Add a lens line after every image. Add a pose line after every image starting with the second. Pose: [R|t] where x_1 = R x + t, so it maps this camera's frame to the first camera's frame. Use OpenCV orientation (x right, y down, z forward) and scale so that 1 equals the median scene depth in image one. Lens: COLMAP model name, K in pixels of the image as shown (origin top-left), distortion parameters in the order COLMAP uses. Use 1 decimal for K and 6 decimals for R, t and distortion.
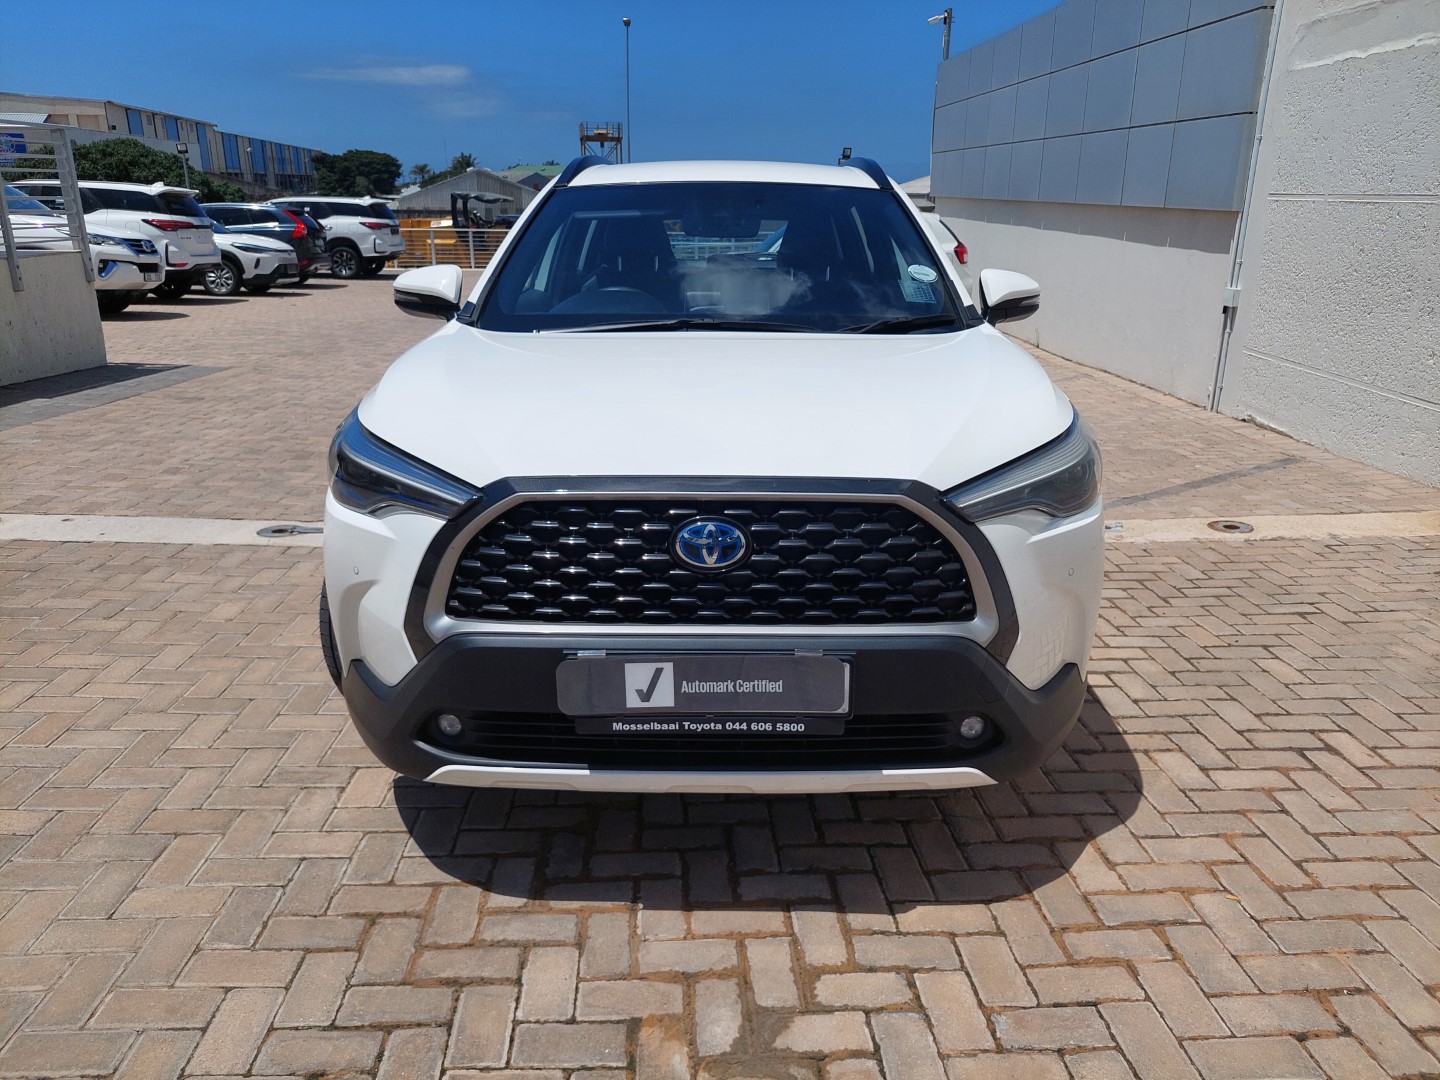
lens RADIAL K [[1065.4, 0, 731.5], [0, 1065.4, 525.5], [0, 0, 1]] dist [0.049547, -0.055903]
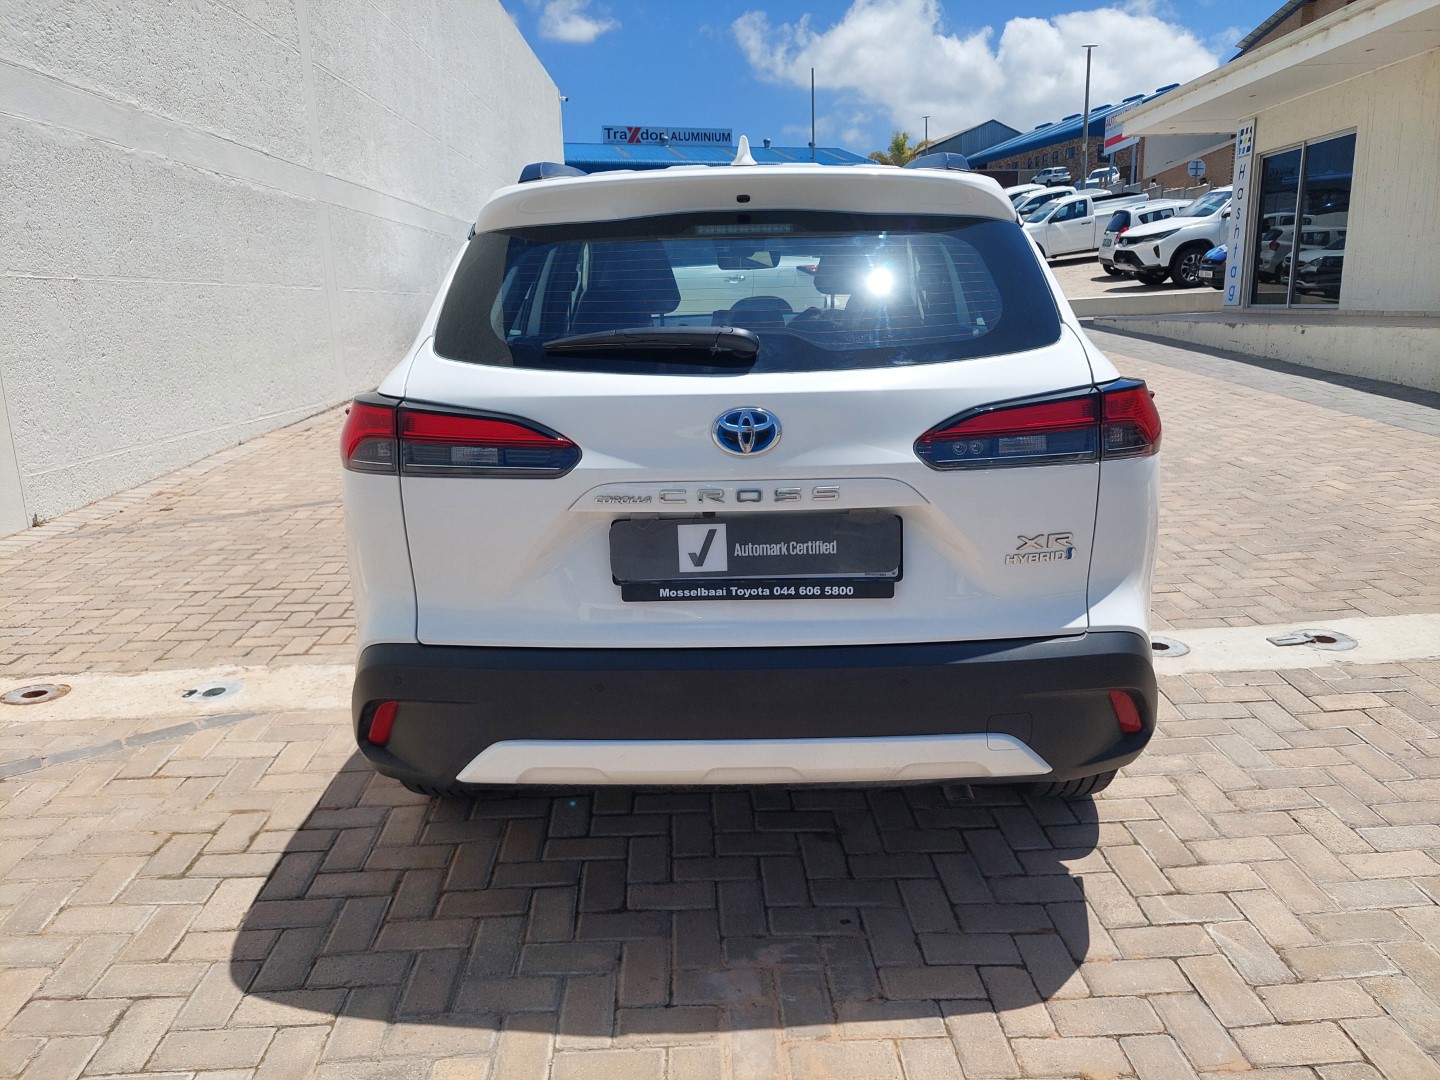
lens RADIAL K [[1065.4, 0, 731.5], [0, 1065.4, 525.5], [0, 0, 1]] dist [0.049547, -0.055903]
pose [[-0.999730, 0.010857, 0.020553, -0.014072], [0.019546, 0.871195, 0.490547, -0.809708], [-0.012580, 0.490817, -0.871172, 2.910466]]
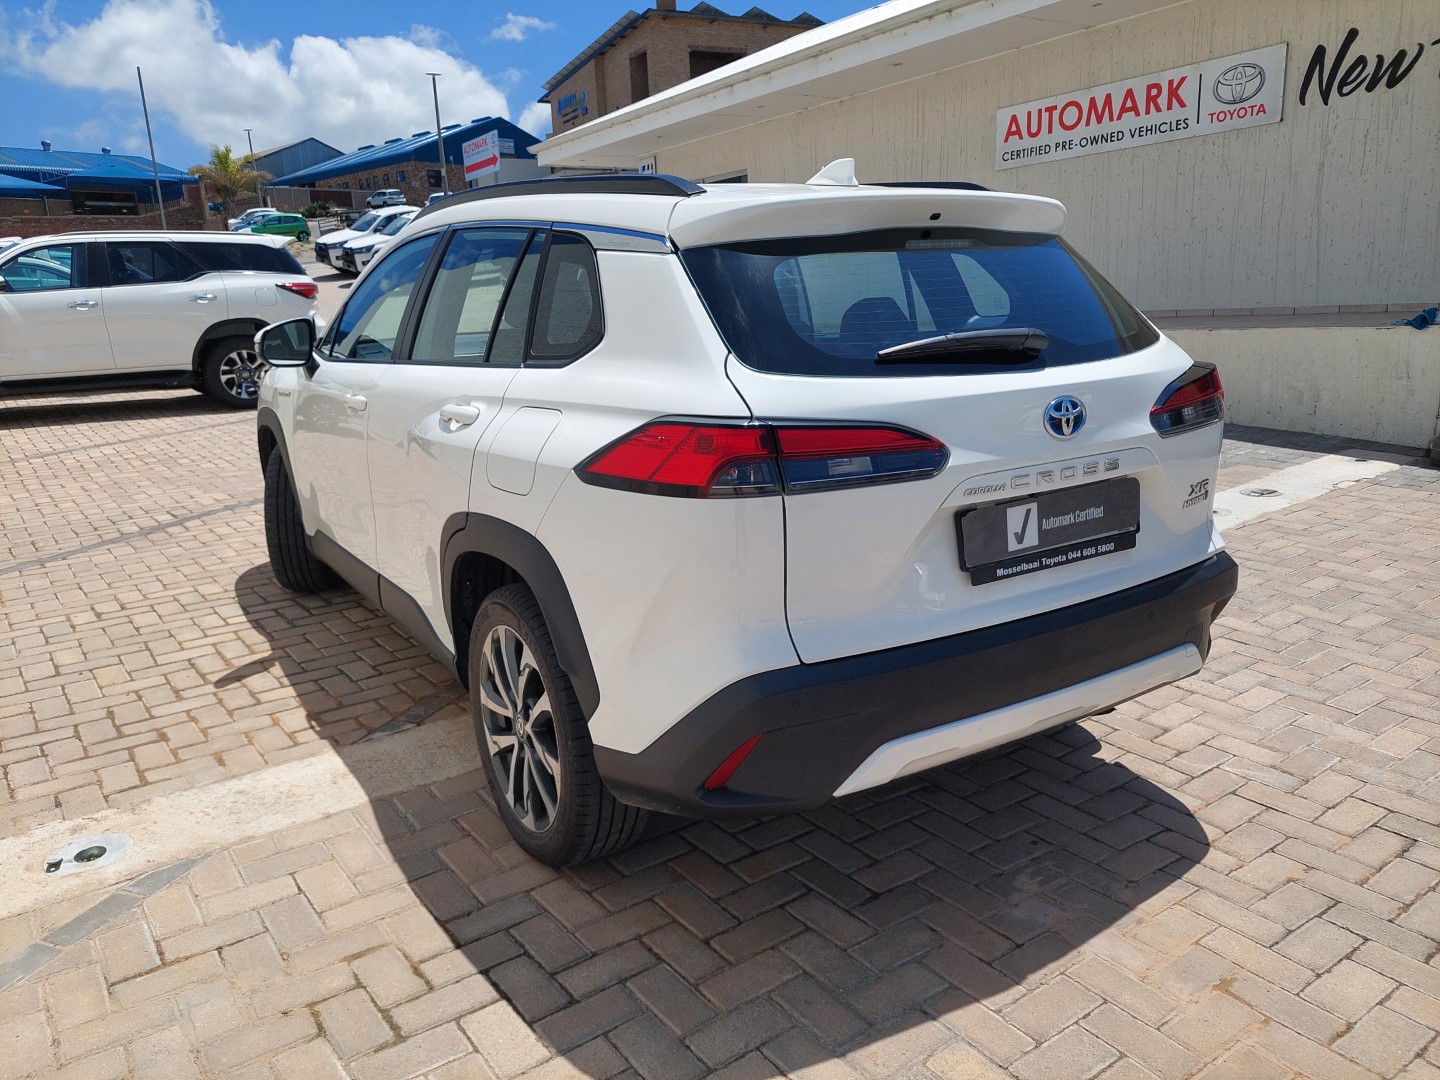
lens RADIAL K [[1065.4, 0, 720.0], [0, 1065.4, 540.0], [0, 0, 1]] dist [0.029599, -0.029895]
pose [[-0.842270, 0.147357, -0.518524, 0.630198], [-0.125263, 0.882077, 0.454147, -0.770351], [0.524300, 0.447467, -0.724488, 2.756434]]
